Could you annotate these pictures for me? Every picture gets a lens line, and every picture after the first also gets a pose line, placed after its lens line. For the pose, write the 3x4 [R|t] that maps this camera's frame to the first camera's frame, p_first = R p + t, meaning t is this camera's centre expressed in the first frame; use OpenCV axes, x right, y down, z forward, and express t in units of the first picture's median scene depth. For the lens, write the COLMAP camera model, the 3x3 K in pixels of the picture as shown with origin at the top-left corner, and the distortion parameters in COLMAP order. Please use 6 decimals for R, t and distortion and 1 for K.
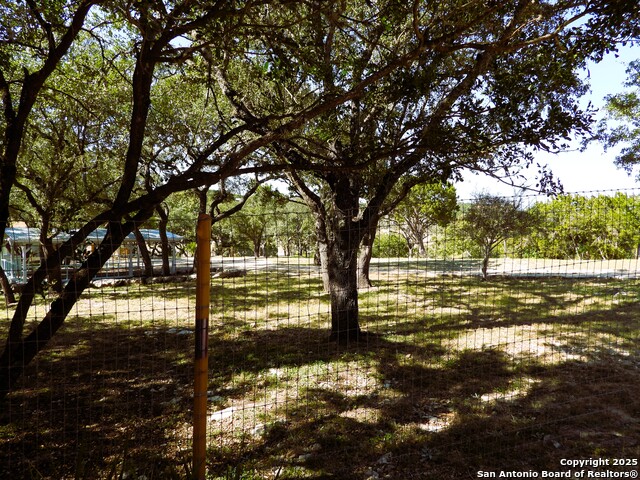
lens RADIAL K [[455.0, 0, 321.2], [0, 455.0, 238.7], [0, 0, 1]] dist [-0.022044, -0.002441]
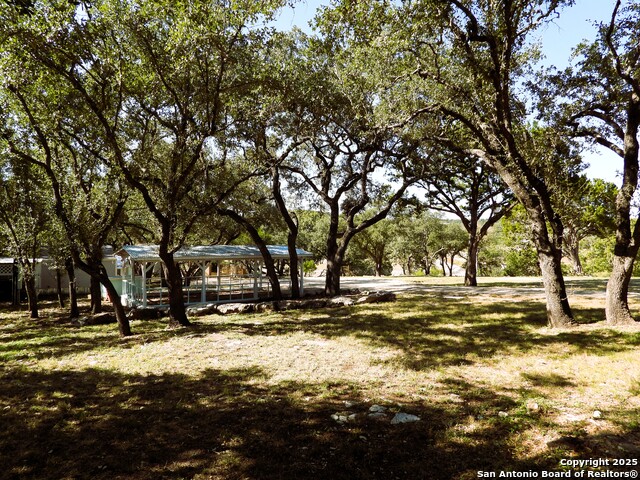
lens RADIAL K [[455.0, 0, 316.9], [0, 455.0, 240.5], [0, 0, 1]] dist [-0.022044, -0.002441]
pose [[0.973784, -0.022056, -0.226401, -0.132675], [0.013294, 0.999105, -0.040155, 0.009271], [0.227084, 0.036093, 0.973206, 0.218881]]
